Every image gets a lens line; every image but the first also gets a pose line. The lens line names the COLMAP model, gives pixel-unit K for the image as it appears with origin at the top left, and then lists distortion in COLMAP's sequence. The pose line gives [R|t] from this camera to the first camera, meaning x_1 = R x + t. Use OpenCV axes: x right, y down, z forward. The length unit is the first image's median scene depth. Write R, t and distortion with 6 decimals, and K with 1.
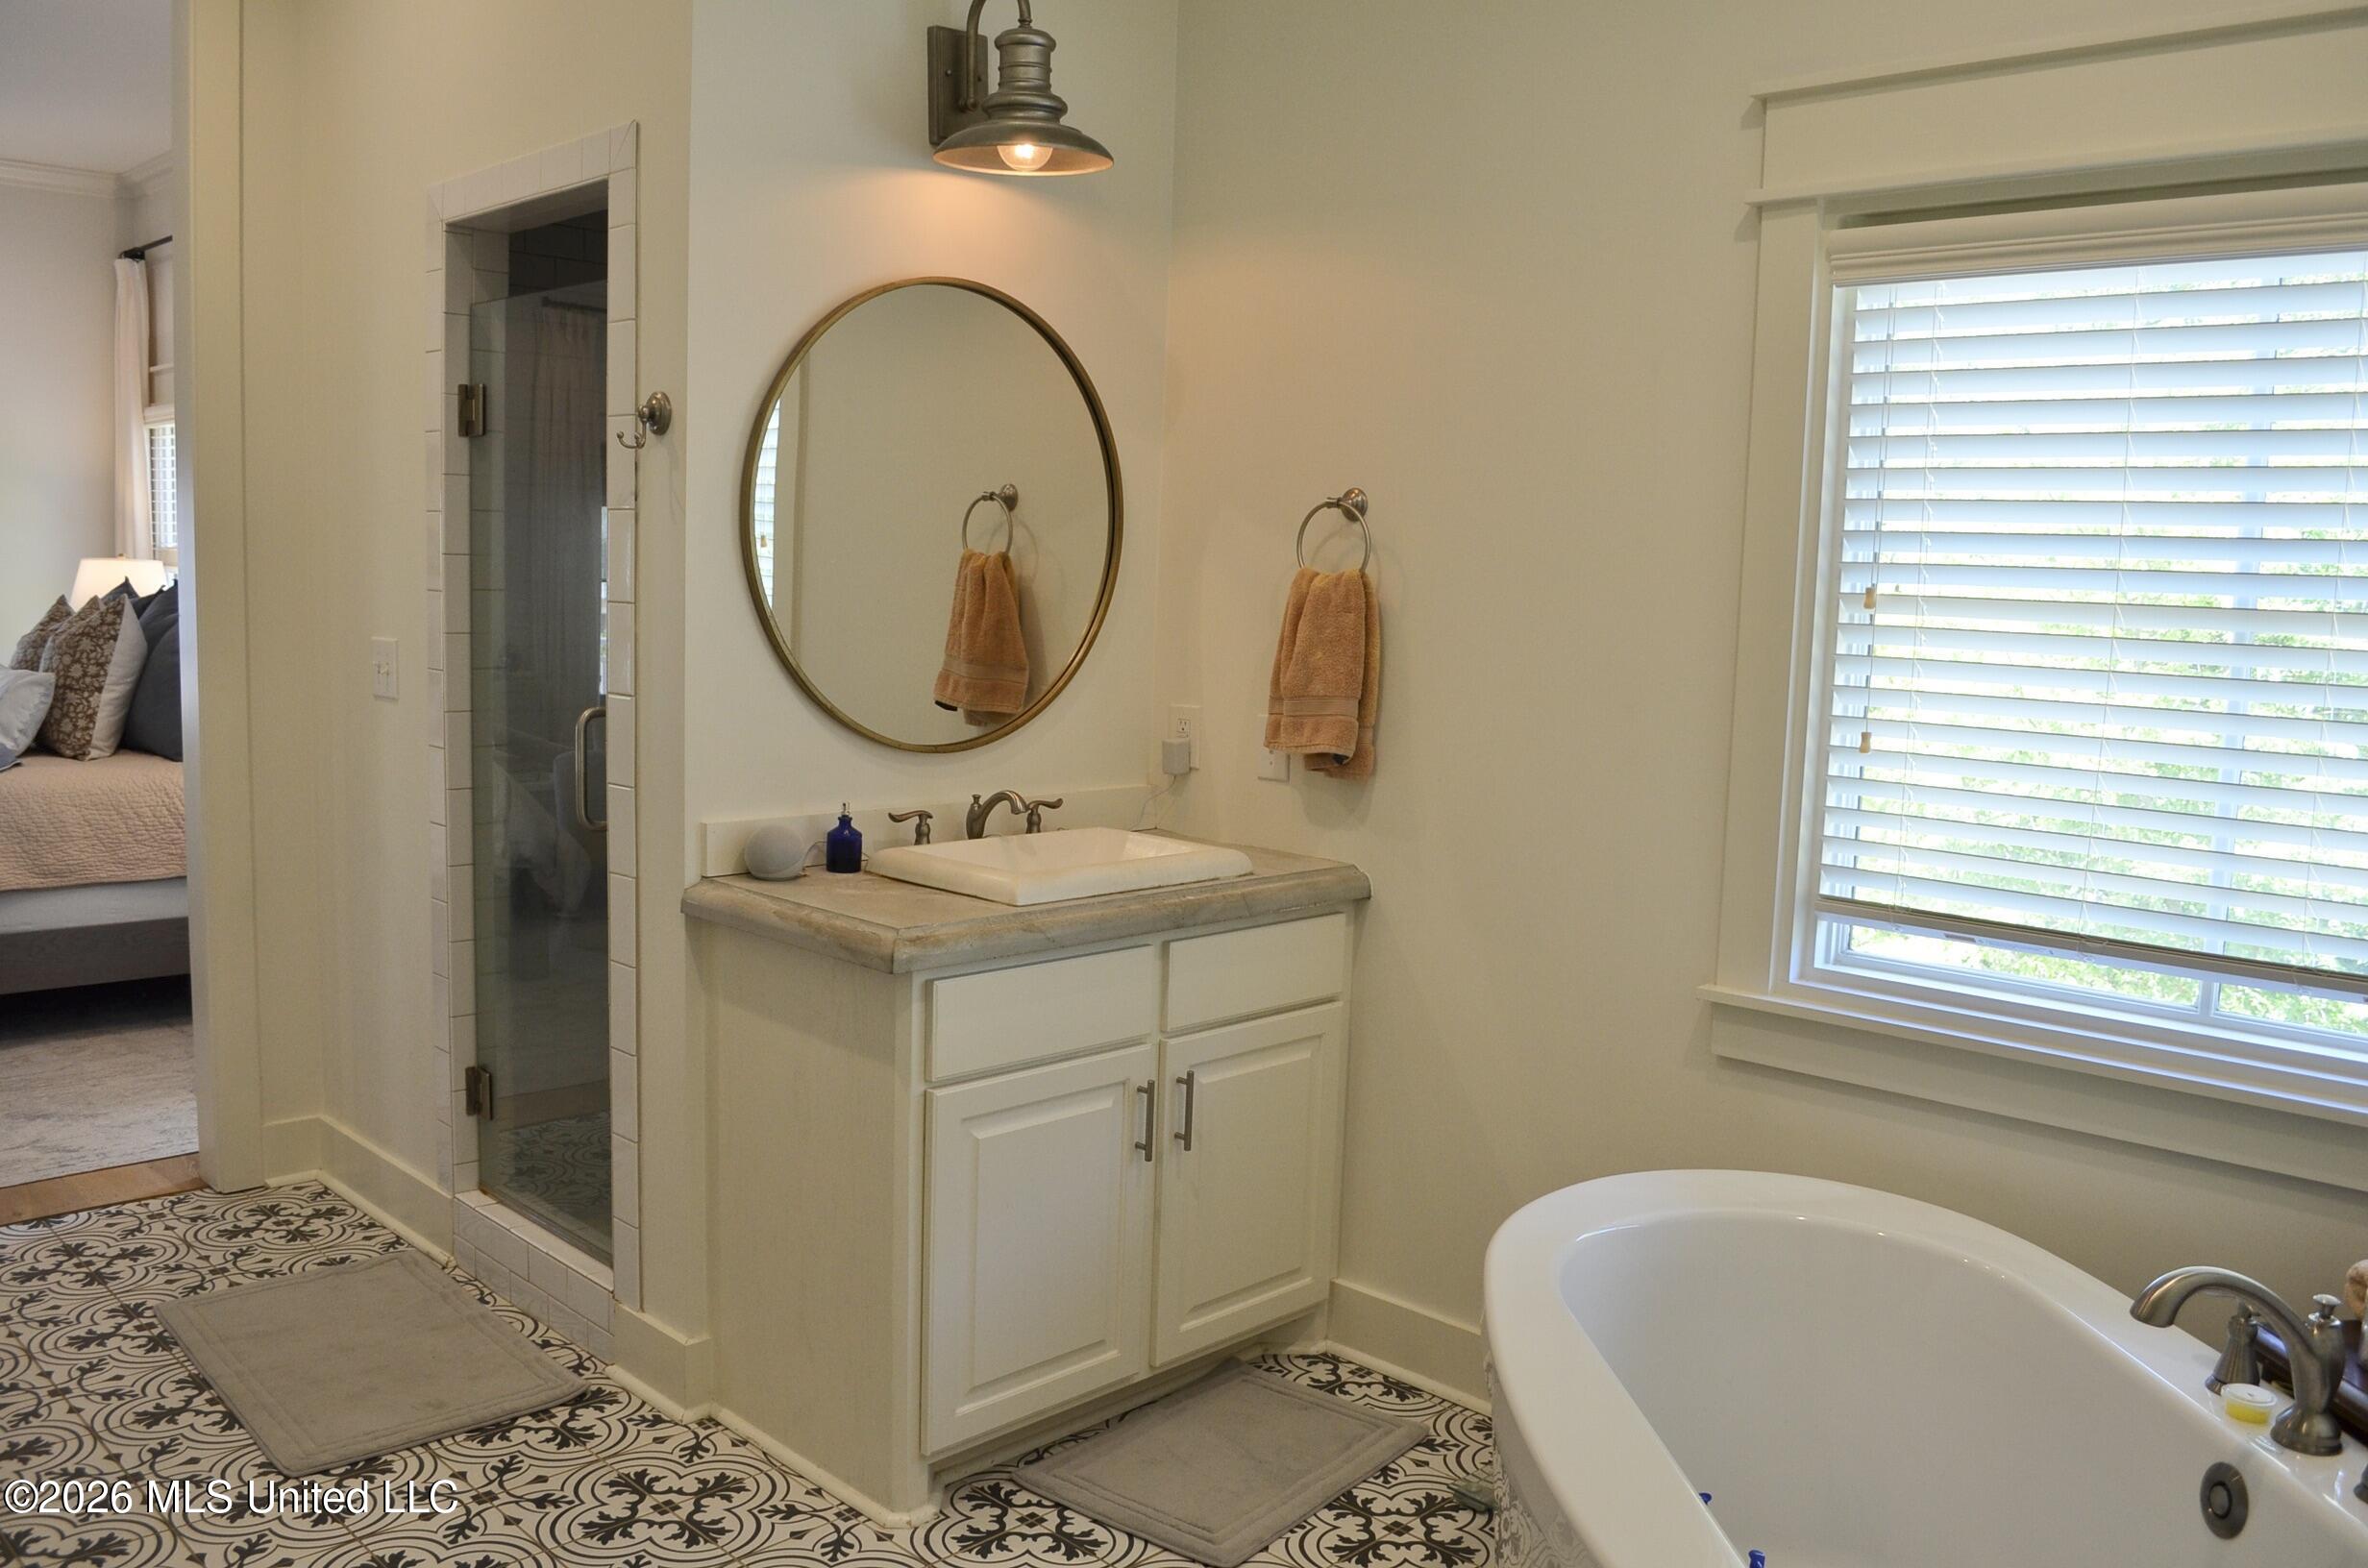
lens RADIAL K [[1876.8, 0, 1157.3], [0, 1876.8, 782.1], [0, 0, 1]] dist [-0.043705, 0.001502]
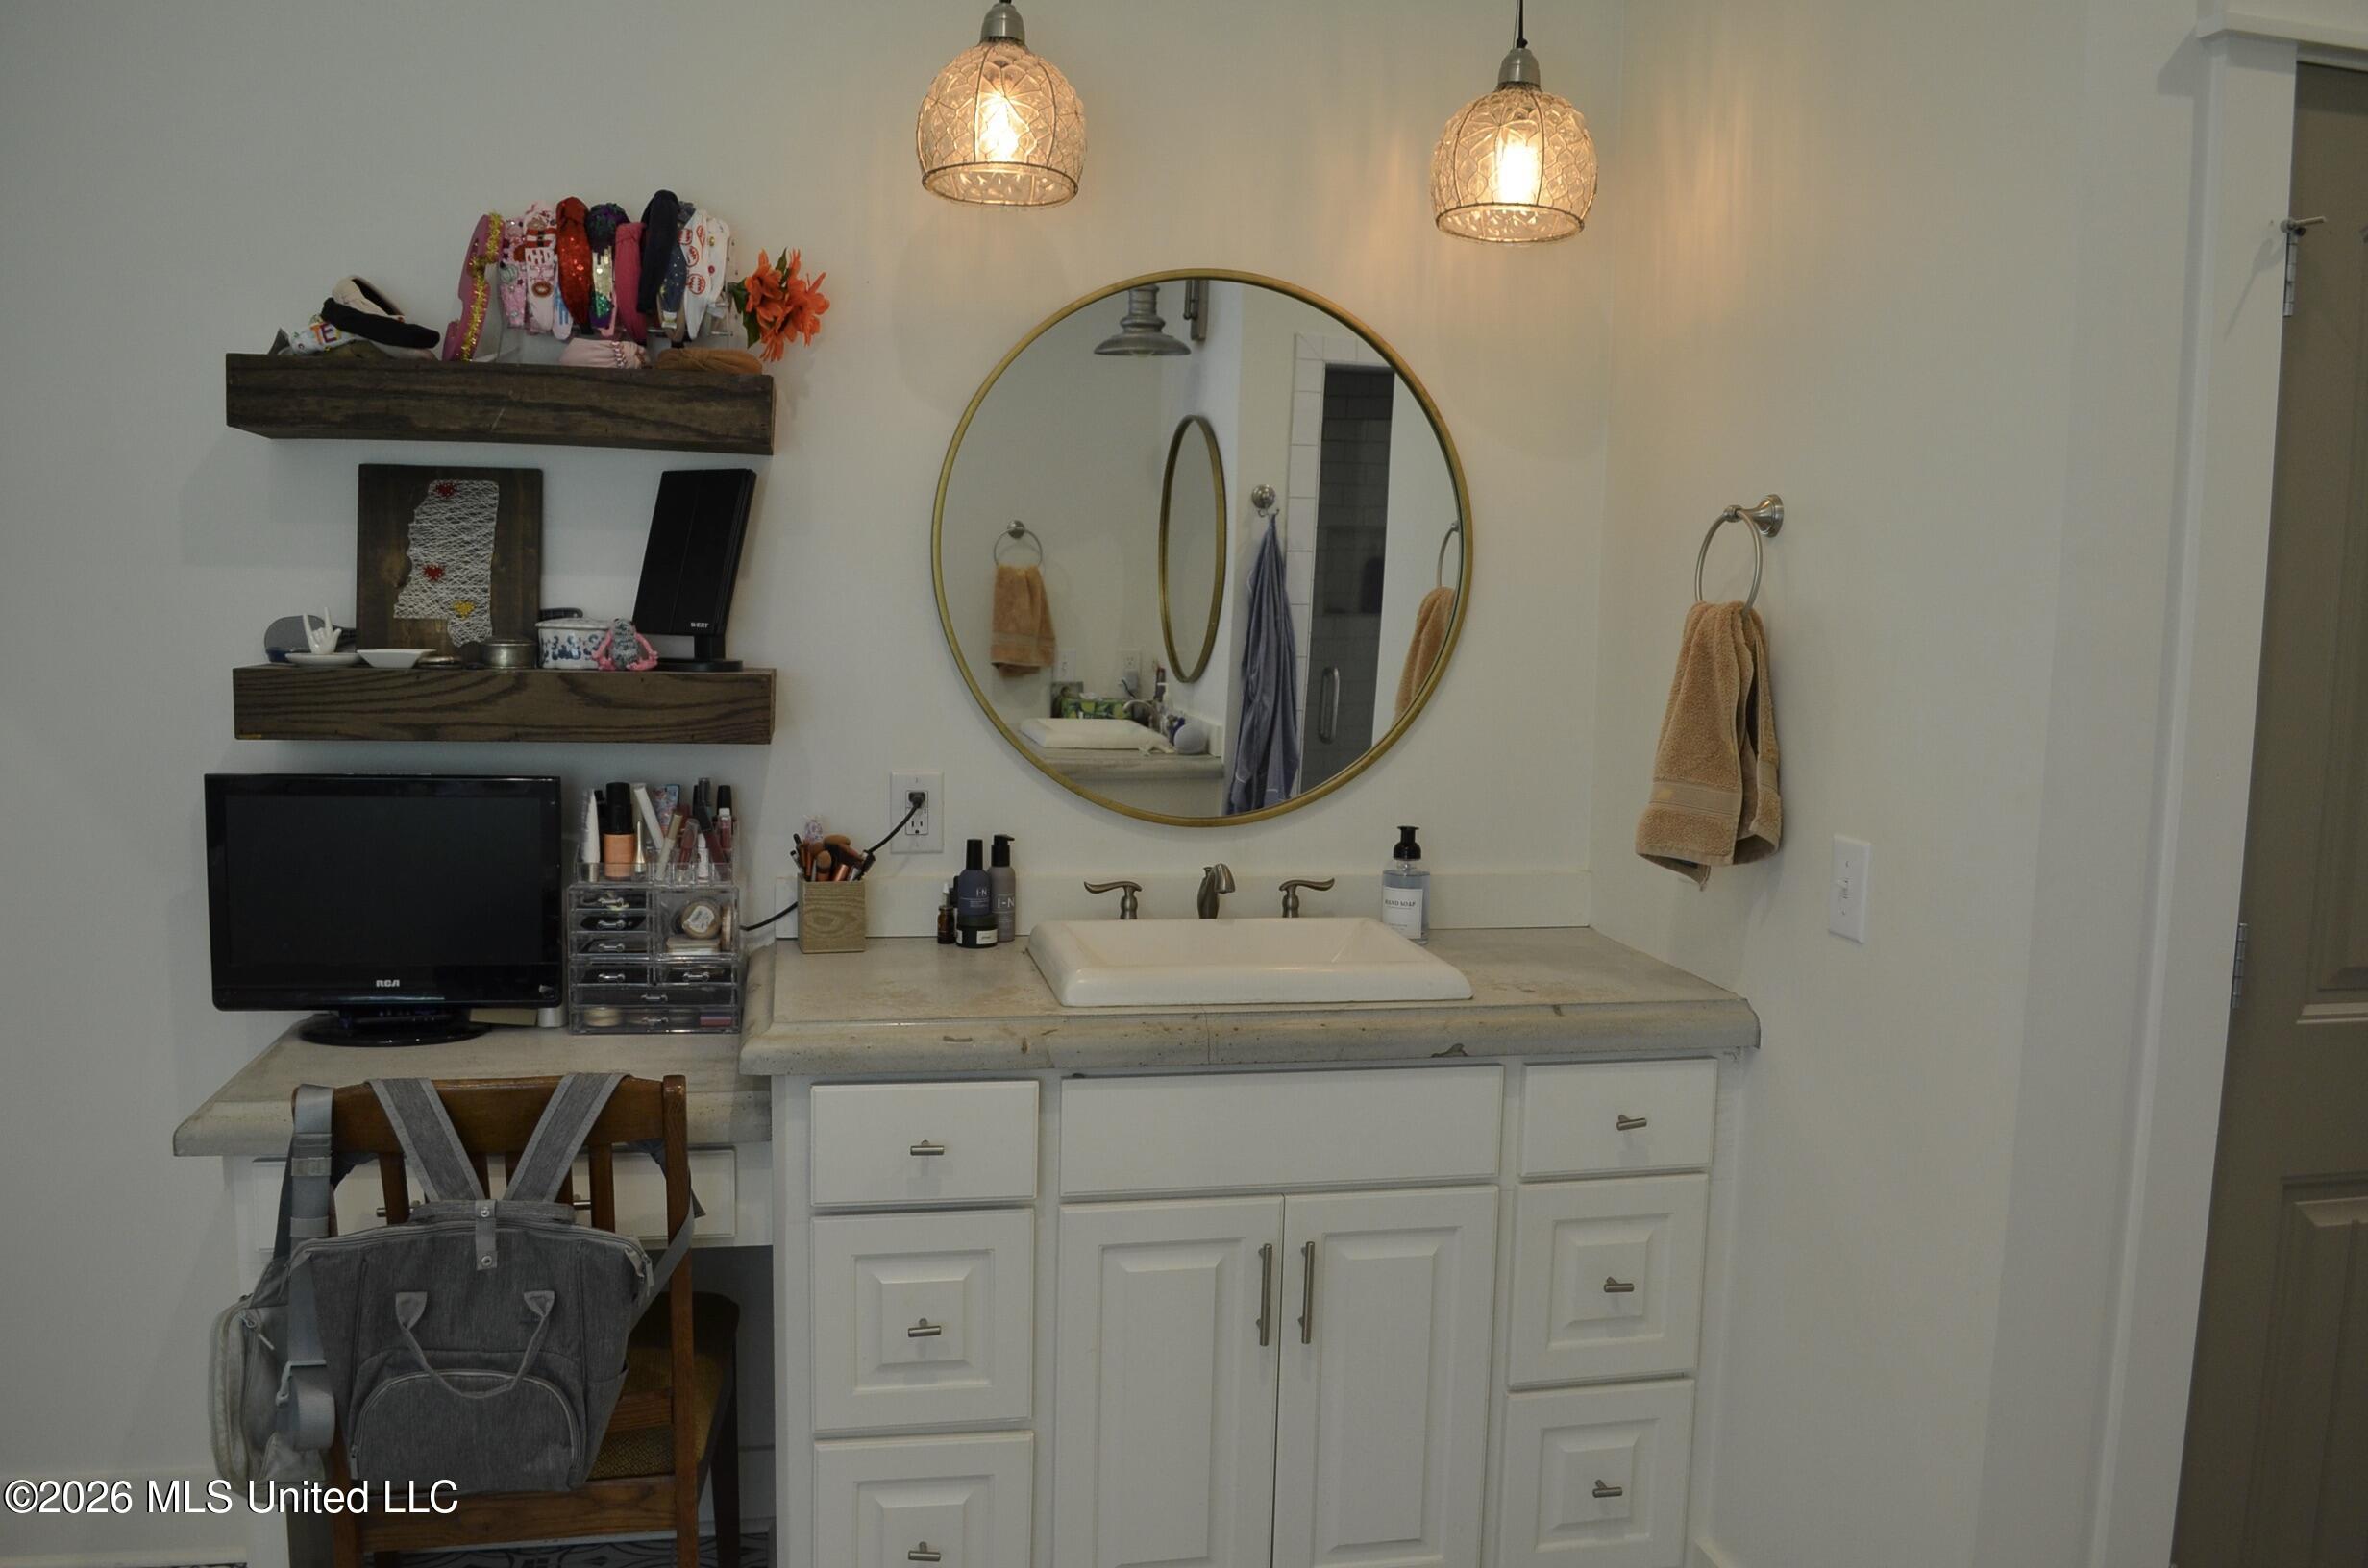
lens RADIAL K [[1876.8, 0, 1157.3], [0, 1876.8, 782.1], [0, 0, 1]] dist [-0.043705, 0.001502]
pose [[0.846825, 0.052988, -0.529226, 0.367056], [-0.061126, 0.998128, 0.002127, -0.035842], [0.528348, 0.030548, 0.848478, 0.292550]]
